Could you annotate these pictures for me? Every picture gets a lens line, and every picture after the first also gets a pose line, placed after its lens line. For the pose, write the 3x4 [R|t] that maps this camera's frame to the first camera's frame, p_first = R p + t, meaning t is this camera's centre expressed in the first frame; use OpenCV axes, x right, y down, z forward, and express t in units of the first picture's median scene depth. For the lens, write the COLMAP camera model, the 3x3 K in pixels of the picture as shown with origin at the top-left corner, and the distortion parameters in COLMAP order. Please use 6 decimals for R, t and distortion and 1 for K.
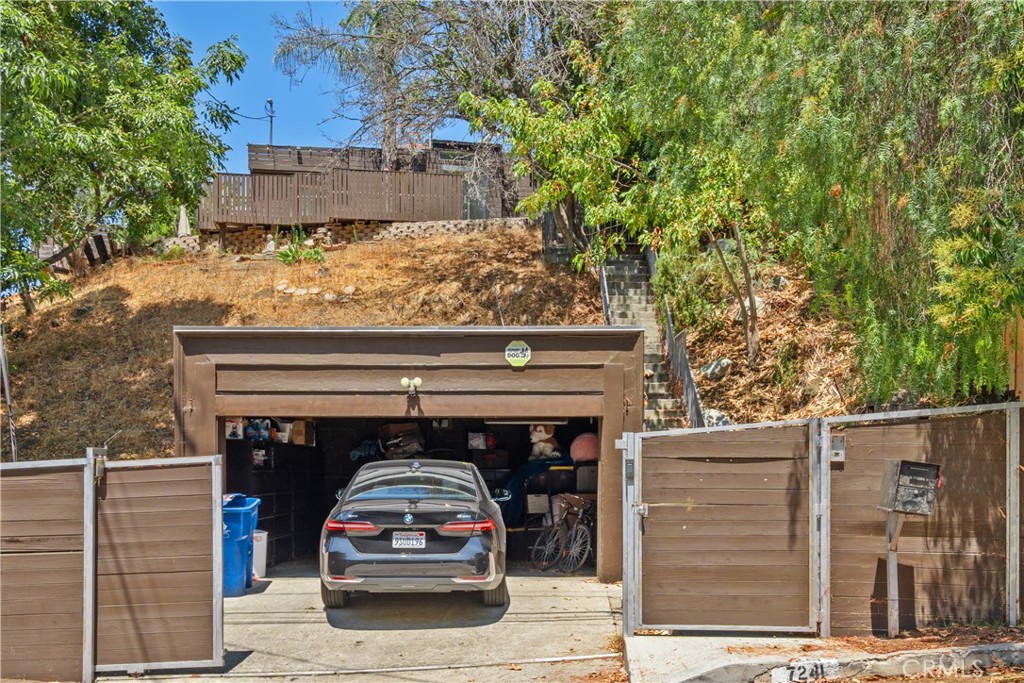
lens RADIAL K [[1023.6, 0, 512.0], [0, 1023.6, 382.8], [0, 0, 1]] dist [0.014600, 0.005164]
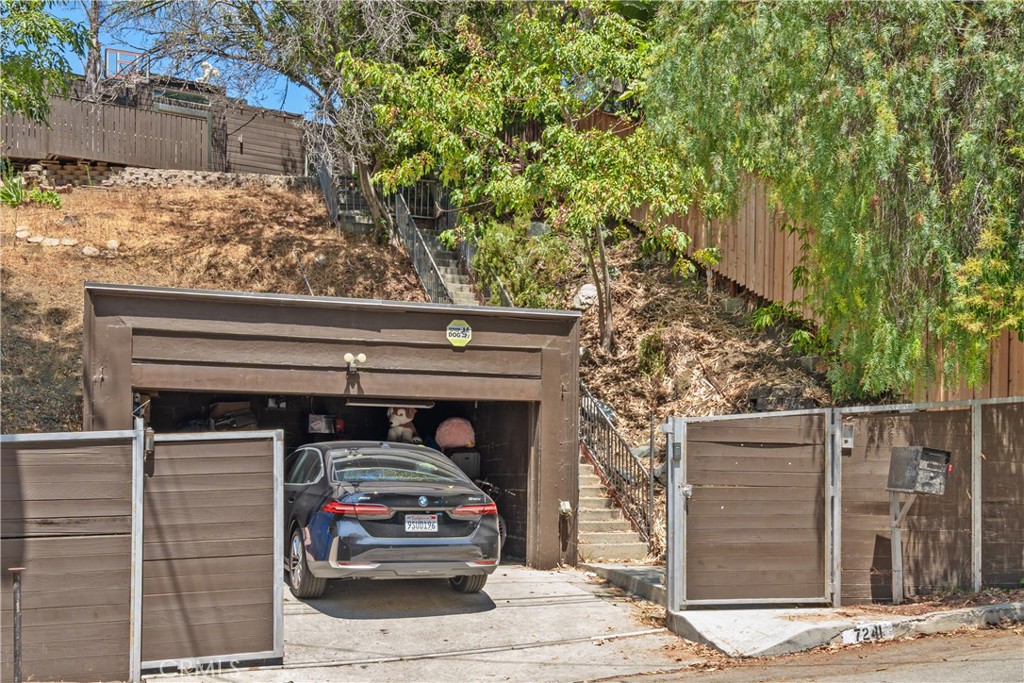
lens RADIAL K [[1159.6, 0, 512.0], [0, 1159.6, 341.5], [0, 0, 1]] dist [0.011822, 0.013176]
pose [[0.940862, 0.047884, 0.335390, -0.393744], [-0.040722, 0.998768, -0.028360, 0.010353], [-0.336335, 0.013025, 0.941652, -0.056486]]
